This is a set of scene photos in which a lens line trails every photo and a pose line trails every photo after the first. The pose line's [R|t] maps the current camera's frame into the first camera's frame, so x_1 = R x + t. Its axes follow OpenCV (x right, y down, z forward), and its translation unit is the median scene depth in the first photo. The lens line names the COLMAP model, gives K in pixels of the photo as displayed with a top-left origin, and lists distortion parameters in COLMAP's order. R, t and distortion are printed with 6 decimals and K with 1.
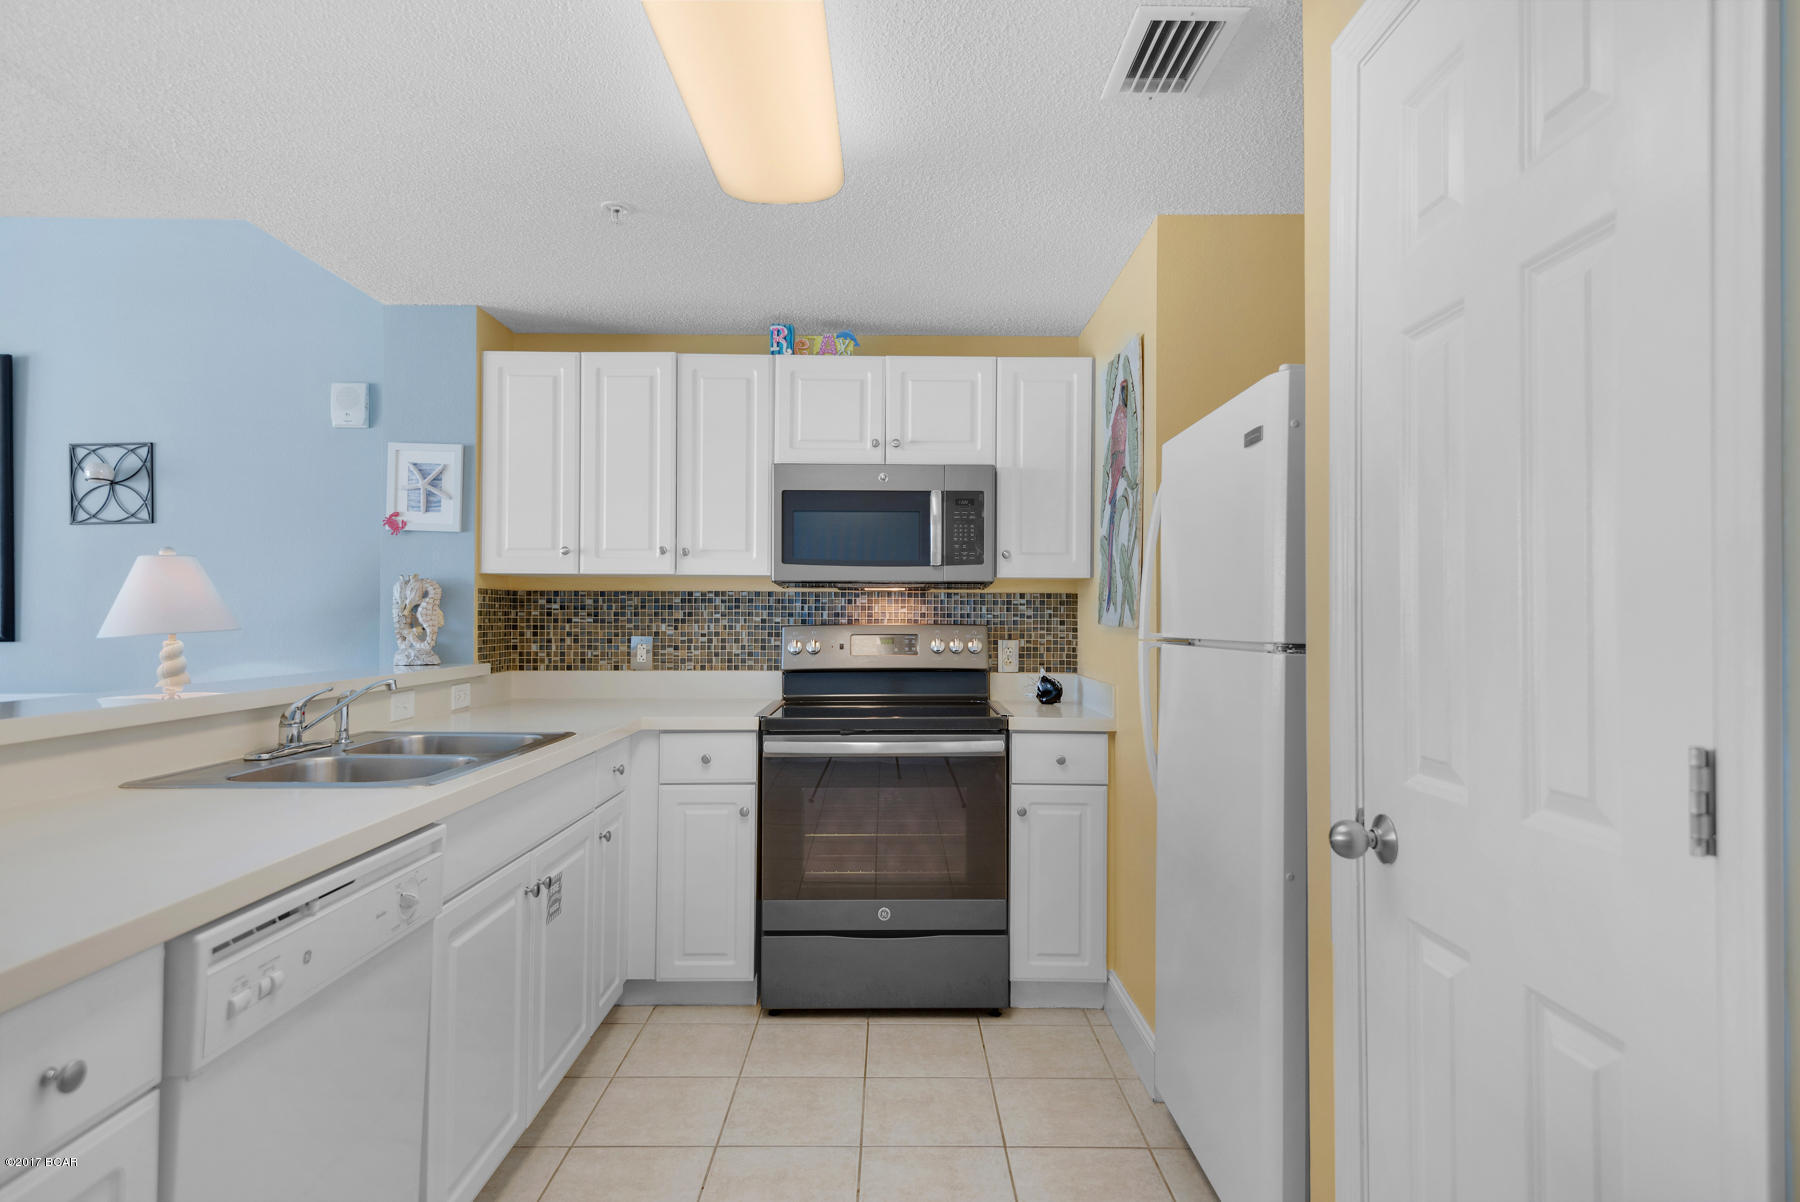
lens RADIAL K [[979.6, 0, 904.5], [0, 979.6, 601.1], [0, 0, 1]] dist [0.032453, -0.009988]
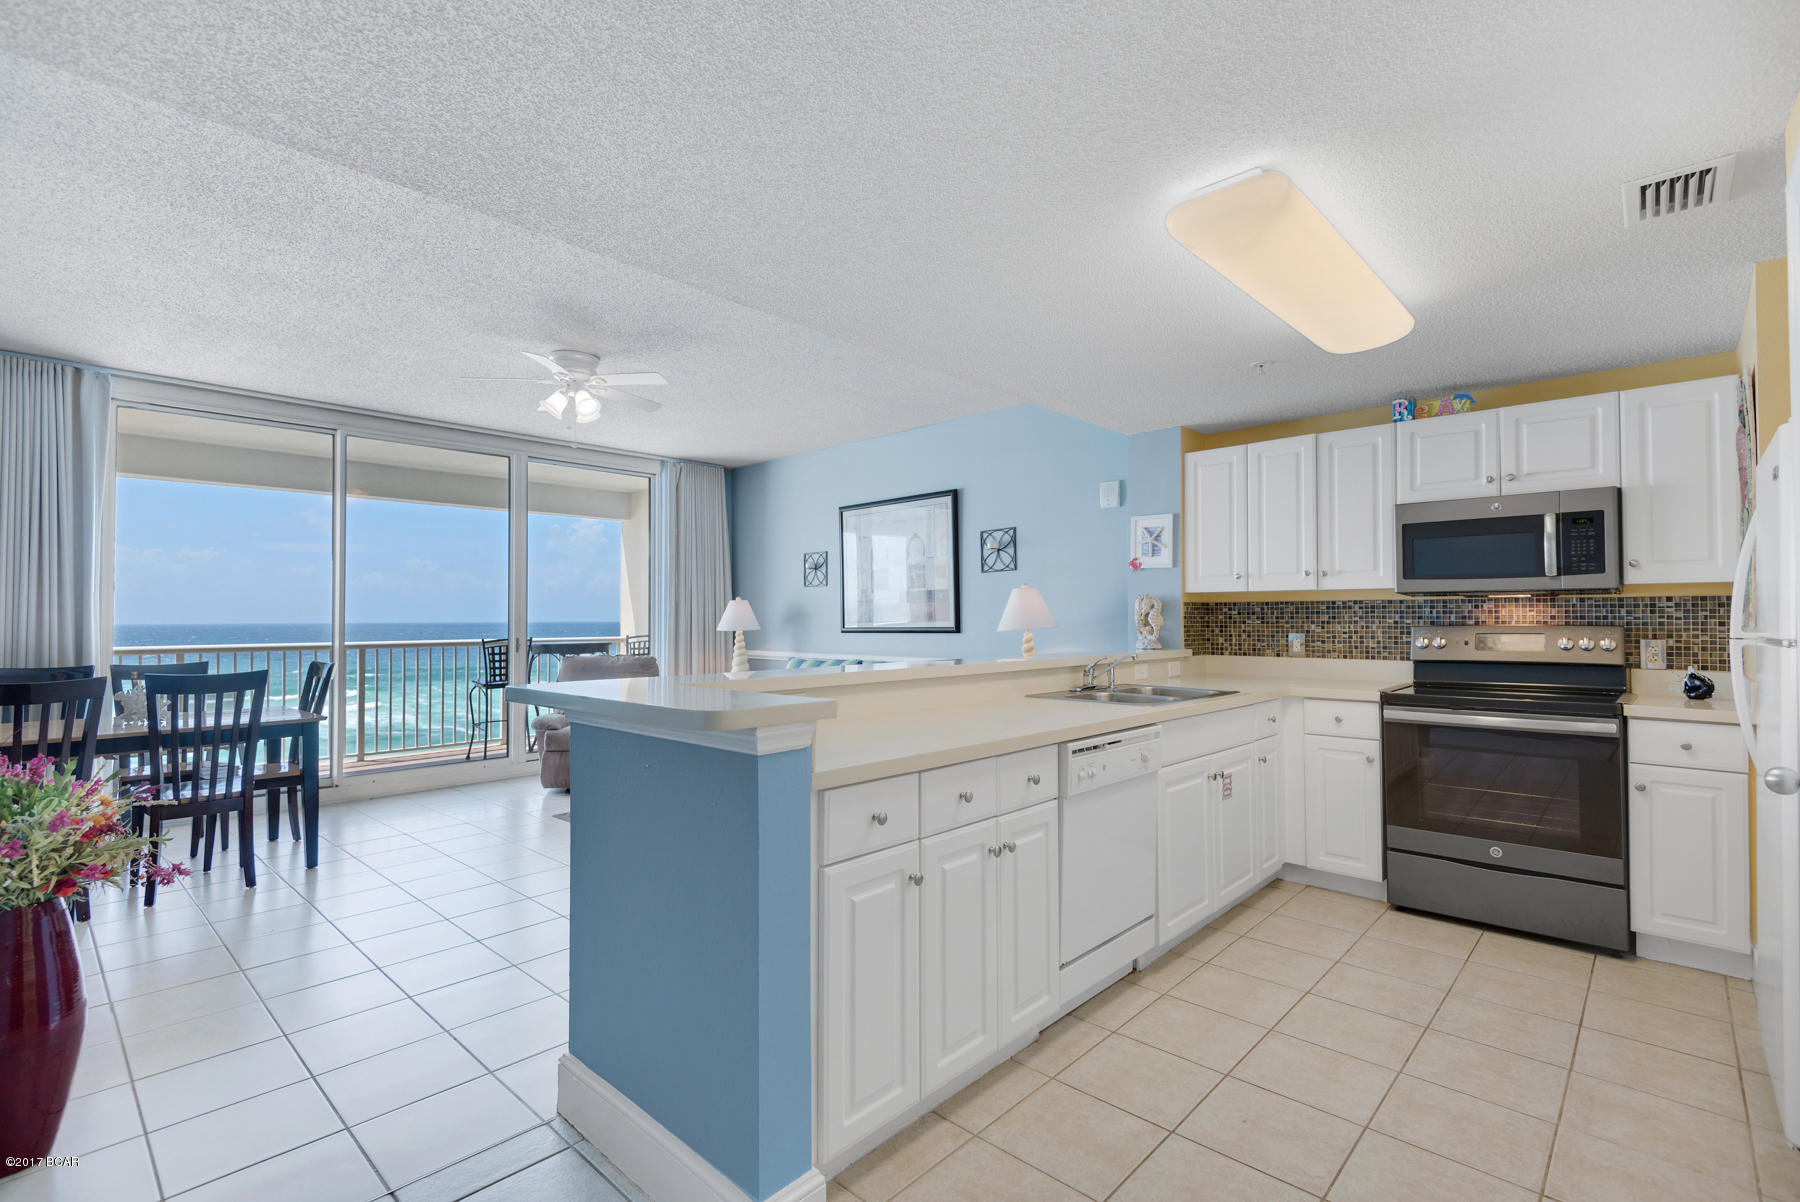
lens RADIAL K [[815.8, 0, 894.7], [0, 815.8, 599.8], [0, 0, 1]] dist [0.029083, -0.014301]
pose [[0.721744, -0.020763, -0.691848, 0.146218], [0.014866, 0.999784, -0.014496, -0.004469], [0.692000, 0.000177, 0.721897, -0.280062]]
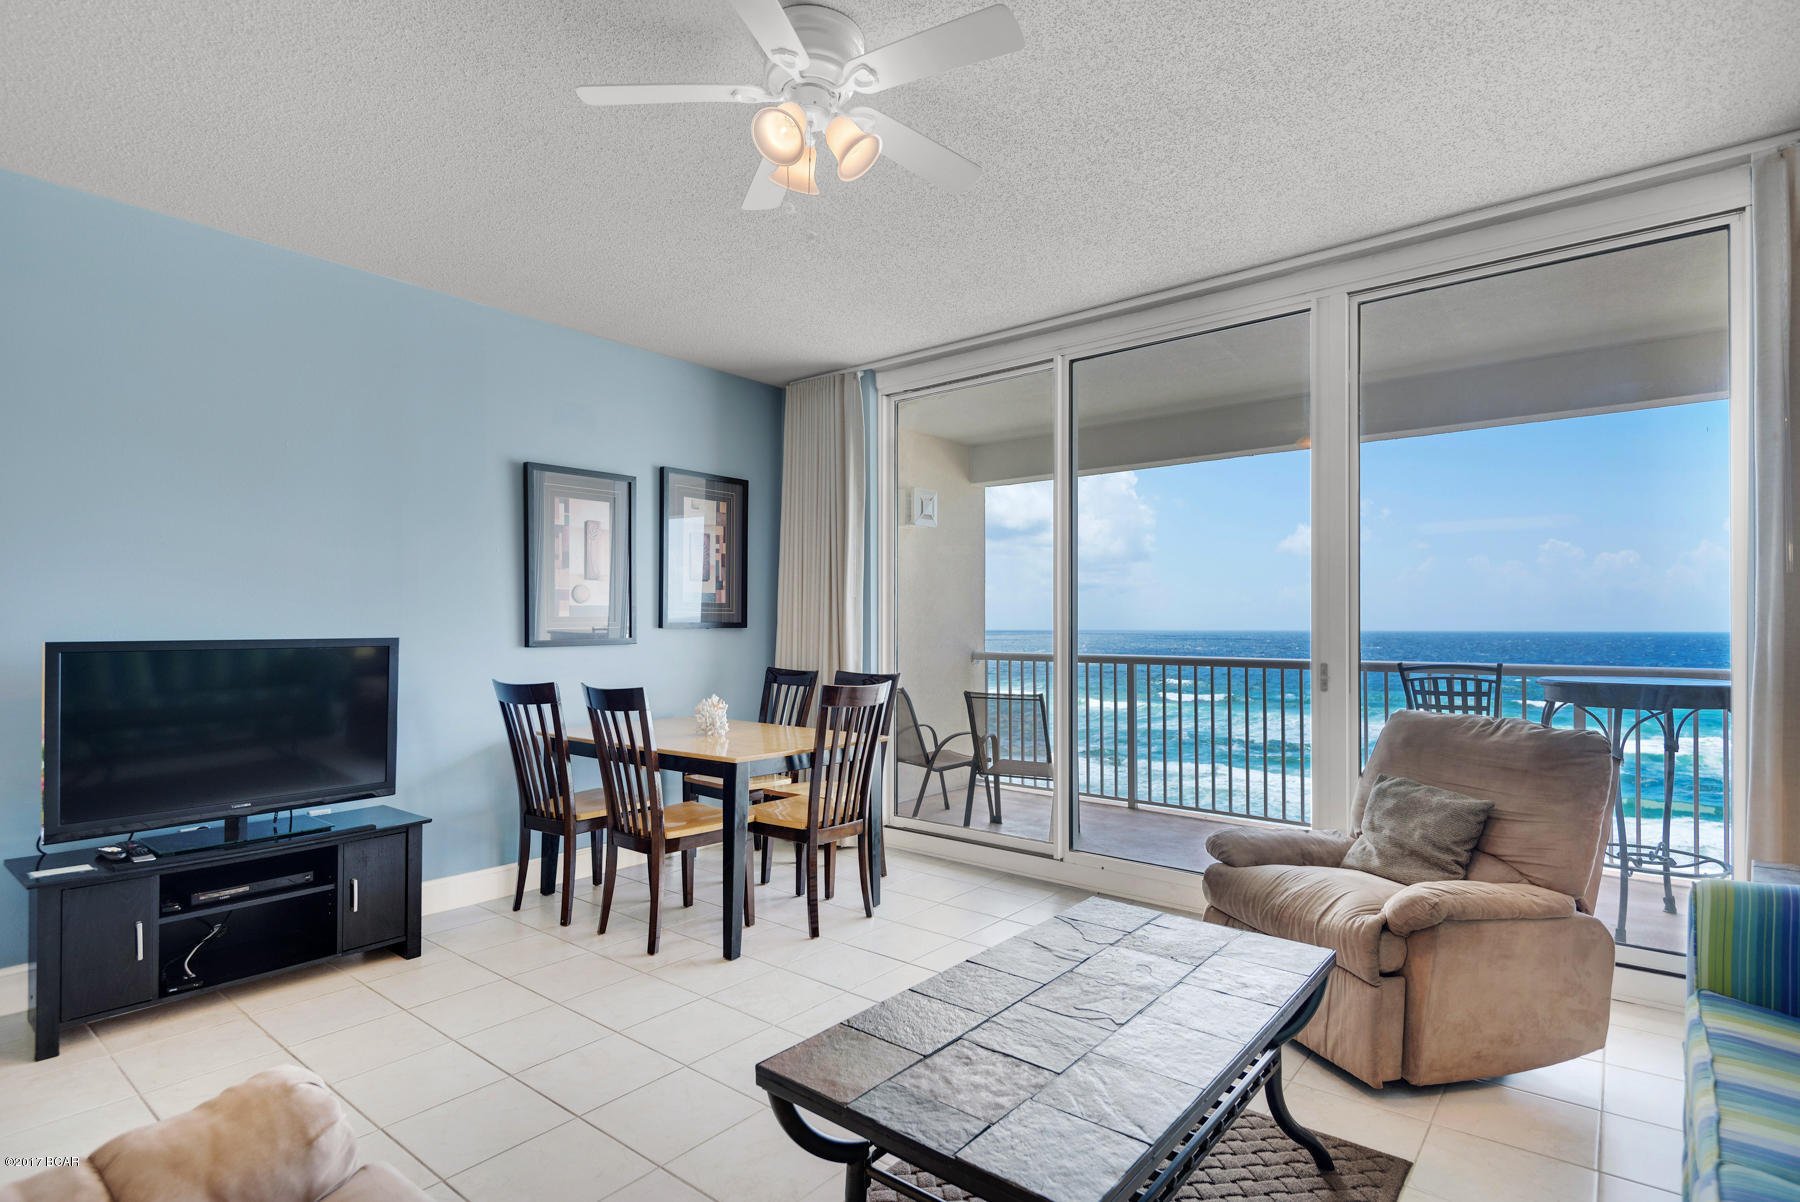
lens RADIAL K [[935.0, 0, 911.4], [0, 935.0, 615.9], [0, 0, 1]] dist [0.032357, -0.005785]
pose [[-0.637452, -0.010843, -0.770414, -0.664515], [0.005637, 0.999809, -0.018736, 0.007490], [0.770469, -0.016286, -0.637269, 0.838013]]
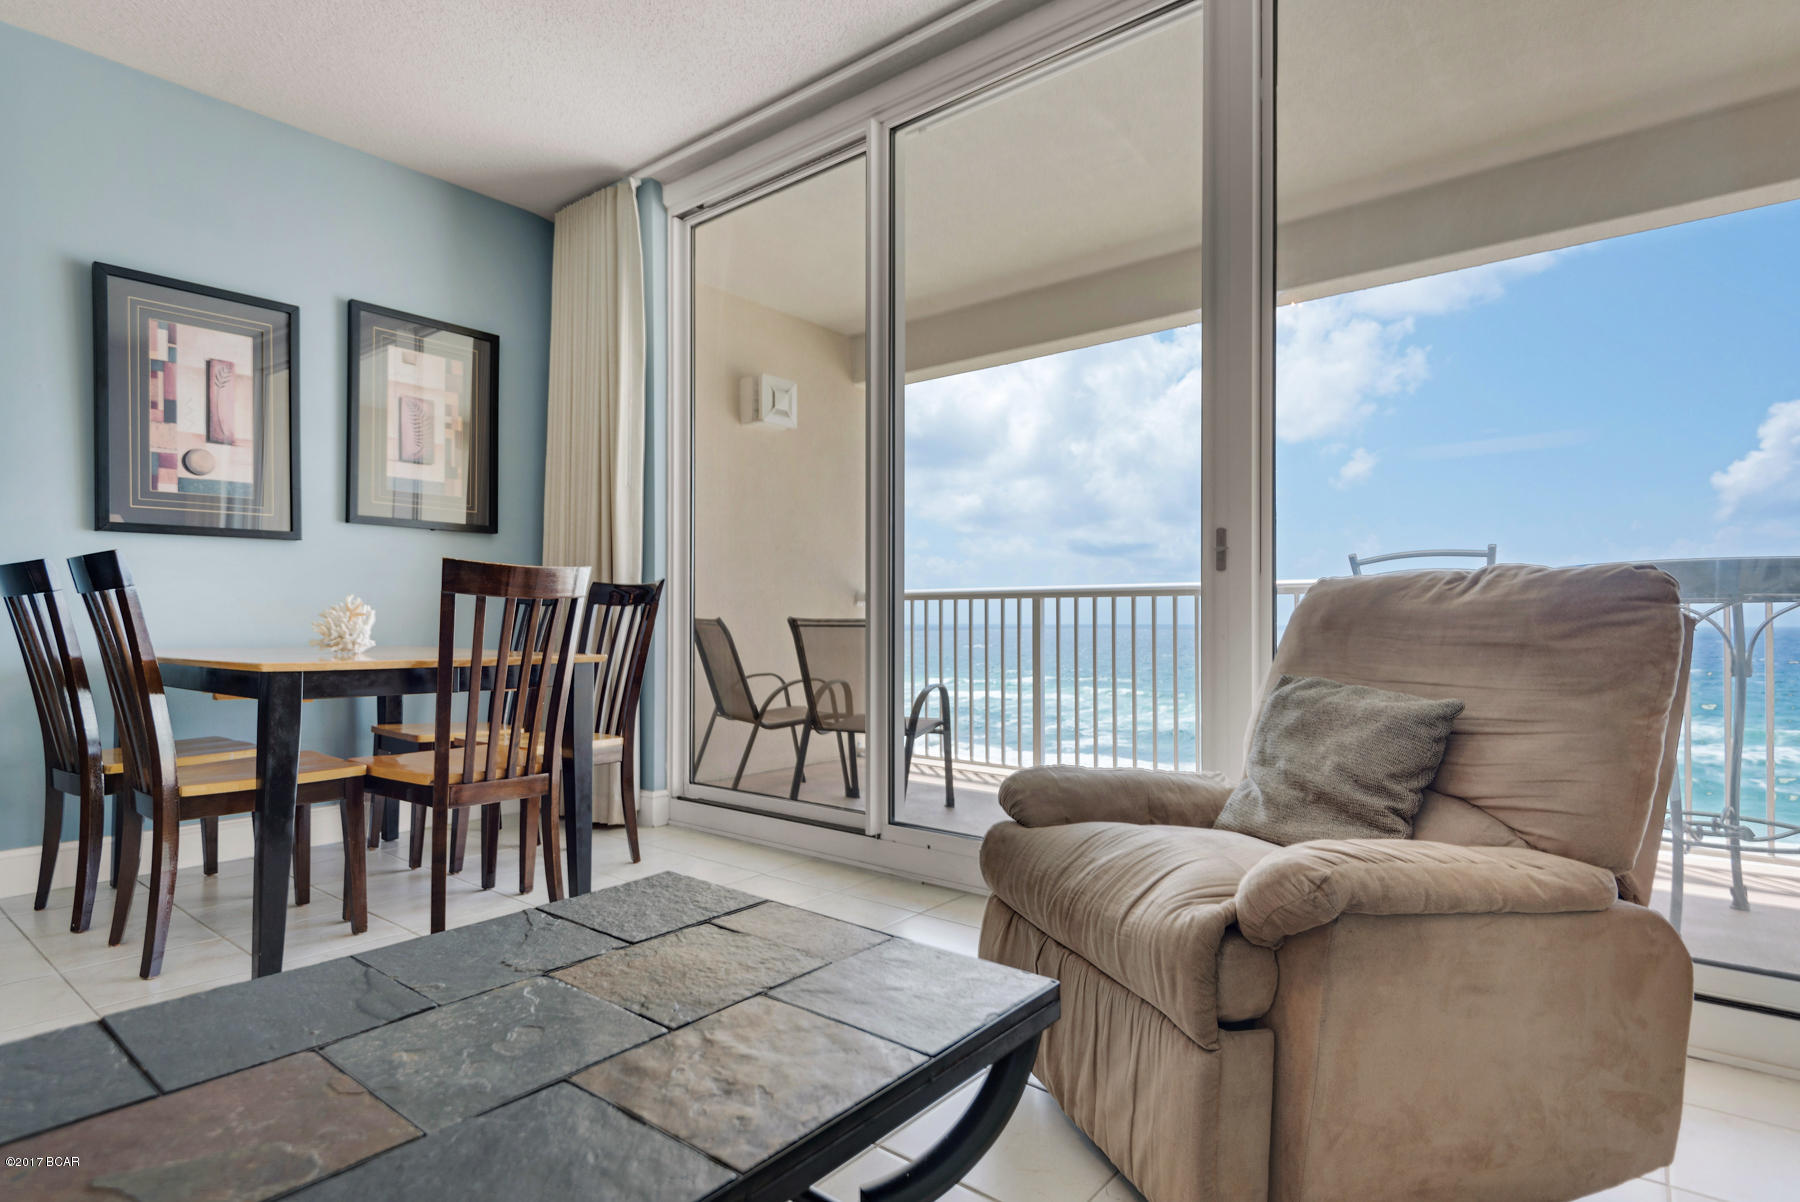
lens RADIAL K [[935.0, 0, 923.4], [0, 935.0, 614.8], [0, 0, 1]] dist [0.032357, -0.005785]
pose [[-0.638822, -0.014148, -0.769224, -1.123365], [0.005516, 0.999721, -0.022968, 0.127481], [0.769334, -0.018916, -0.638566, 0.790315]]
